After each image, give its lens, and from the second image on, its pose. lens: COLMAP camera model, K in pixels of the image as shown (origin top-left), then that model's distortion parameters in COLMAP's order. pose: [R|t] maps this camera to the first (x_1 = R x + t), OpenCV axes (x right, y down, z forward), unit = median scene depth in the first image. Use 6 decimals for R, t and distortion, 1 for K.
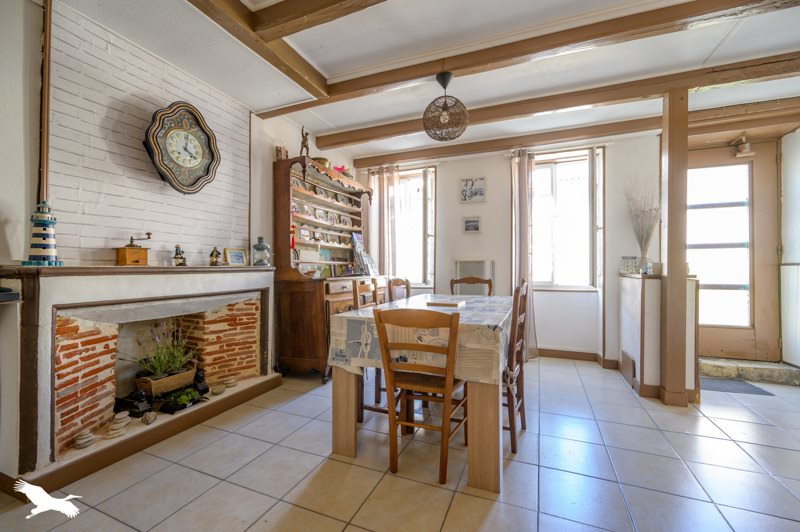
lens RADIAL K [[313.8, 0, 400.0], [0, 313.8, 266.0], [0, 0, 1]] dist [-0.001550, -0.000068]
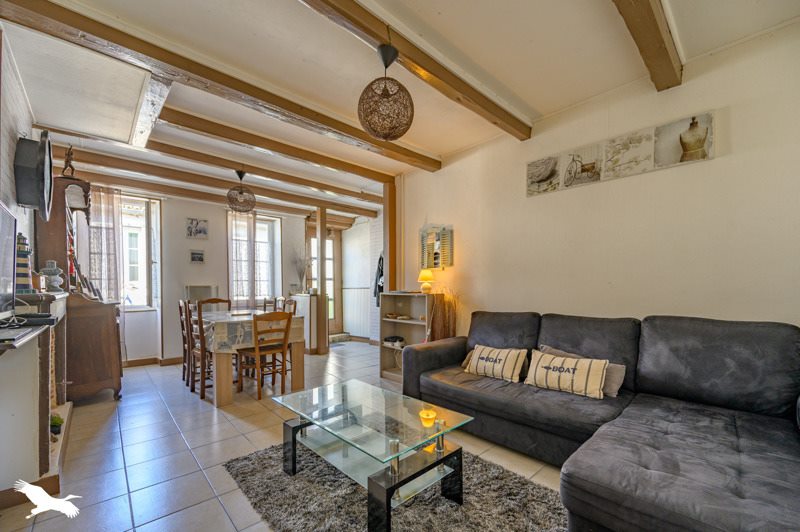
lens RADIAL K [[326.8, 0, 398.5], [0, 326.8, 291.4], [0, 0, 1]] dist [-0.000367, -0.000007]
pose [[0.395873, -0.008784, 0.918263, -0.755438], [-0.000973, 0.999950, 0.009984, -0.009295], [-0.918305, -0.004846, 0.395845, -0.280416]]
